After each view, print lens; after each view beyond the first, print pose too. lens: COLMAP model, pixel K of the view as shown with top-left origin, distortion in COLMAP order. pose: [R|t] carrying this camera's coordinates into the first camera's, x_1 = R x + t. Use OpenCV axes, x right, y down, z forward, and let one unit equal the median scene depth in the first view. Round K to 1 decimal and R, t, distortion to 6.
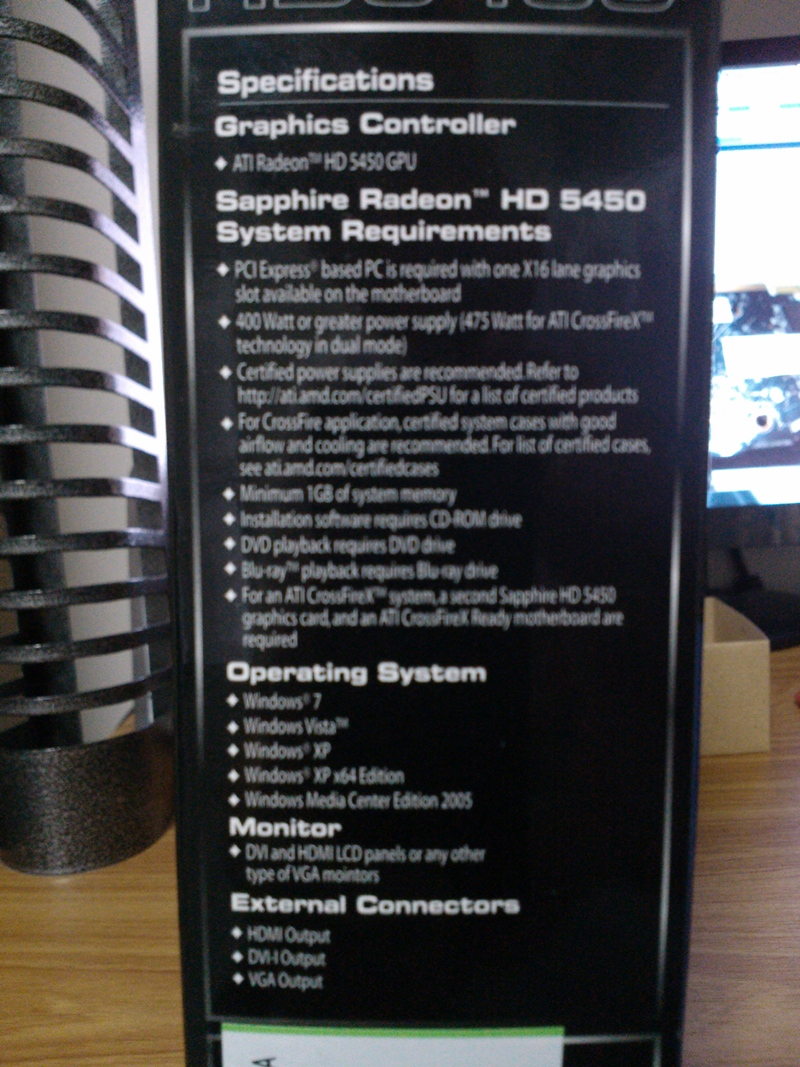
lens RADIAL K [[857.1, 0, 465.3], [0, 857.1, 536.1], [0, 0, 1]] dist [0.004832, -0.105895]
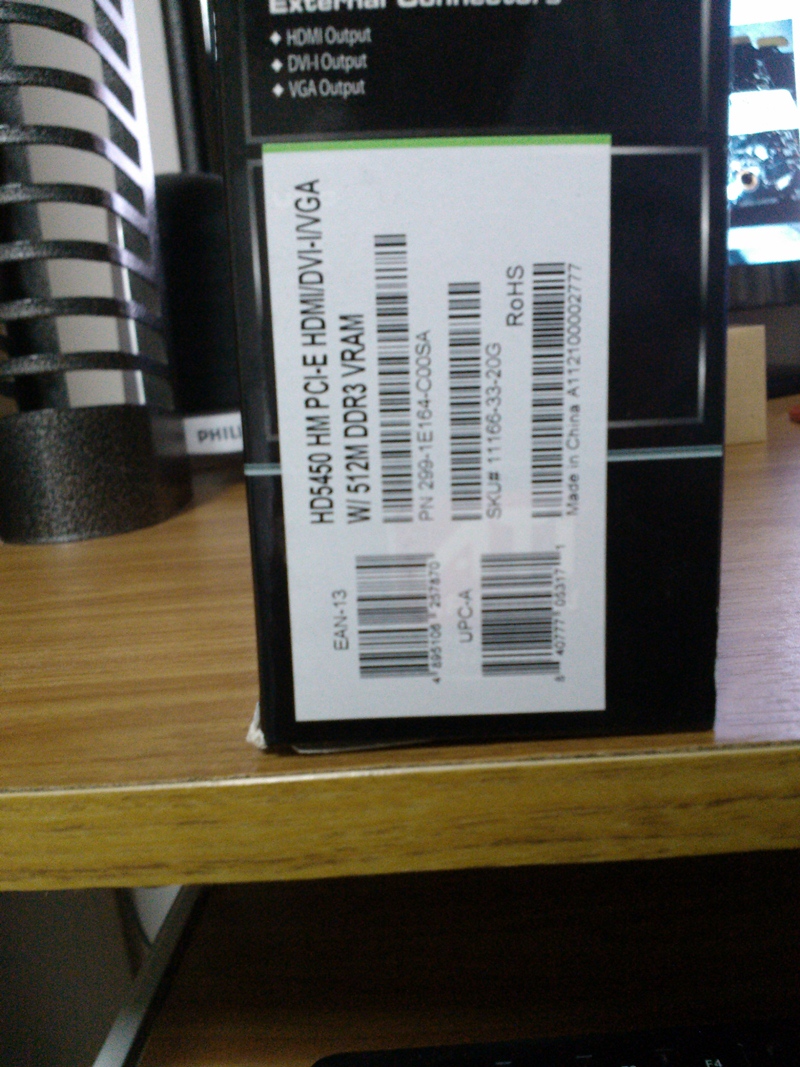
lens RADIAL K [[857.1, 0, 465.3], [0, 857.1, 536.1], [0, 0, 1]] dist [0.004832, -0.105895]
pose [[0.998776, -0.044628, 0.021314, -0.032919], [0.042390, 0.994490, 0.095881, 0.326561], [-0.025475, -0.094860, 0.995165, -0.010537]]
